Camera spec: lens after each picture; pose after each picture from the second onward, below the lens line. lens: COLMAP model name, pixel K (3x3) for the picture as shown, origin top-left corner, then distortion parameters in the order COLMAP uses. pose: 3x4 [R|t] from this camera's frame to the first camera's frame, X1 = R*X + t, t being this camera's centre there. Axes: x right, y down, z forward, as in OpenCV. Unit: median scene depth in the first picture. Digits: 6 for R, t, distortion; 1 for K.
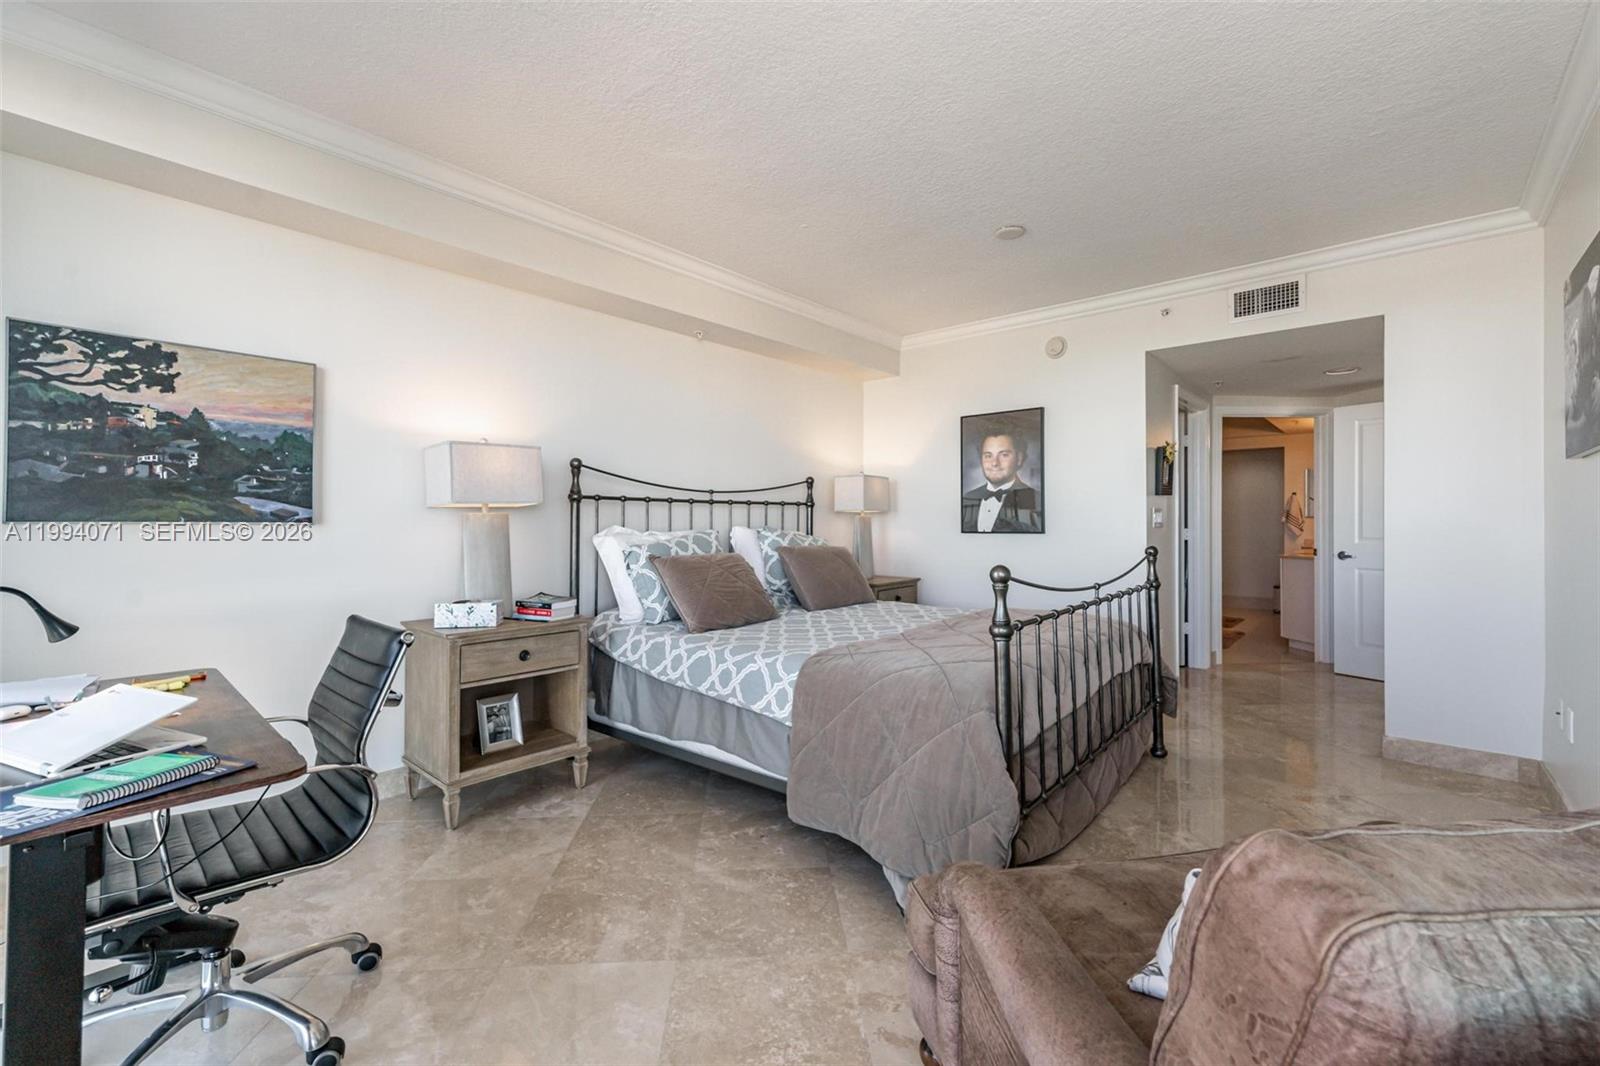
lens RADIAL K [[649.6, 0, 801.6], [0, 649.6, 523.3], [0, 0, 1]] dist [0.000565, 0.000028]
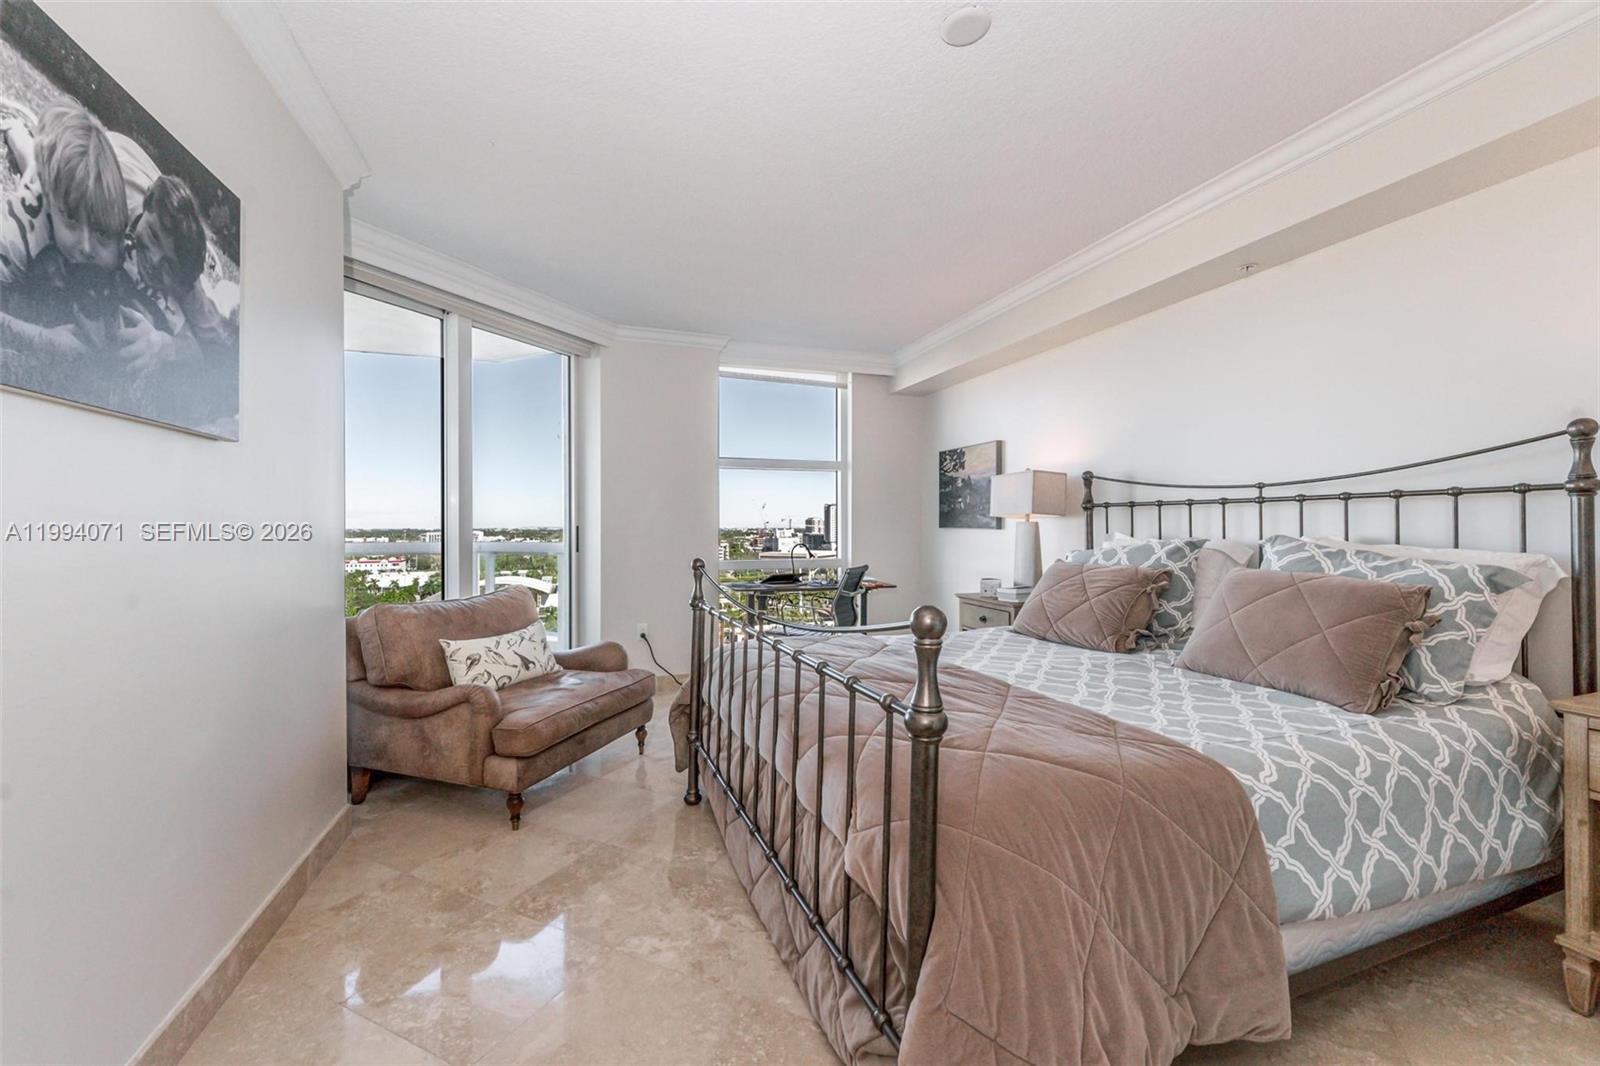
lens RADIAL K [[654.7, 0, 808.3], [0, 654.7, 529.2], [0, 0, 1]] dist [0.002031, 0.000046]
pose [[-0.481357, 0.007136, -0.876496, 0.922569], [0.001451, 0.999972, 0.007344, -0.010428], [0.876523, 0.002263, -0.481354, 1.192279]]
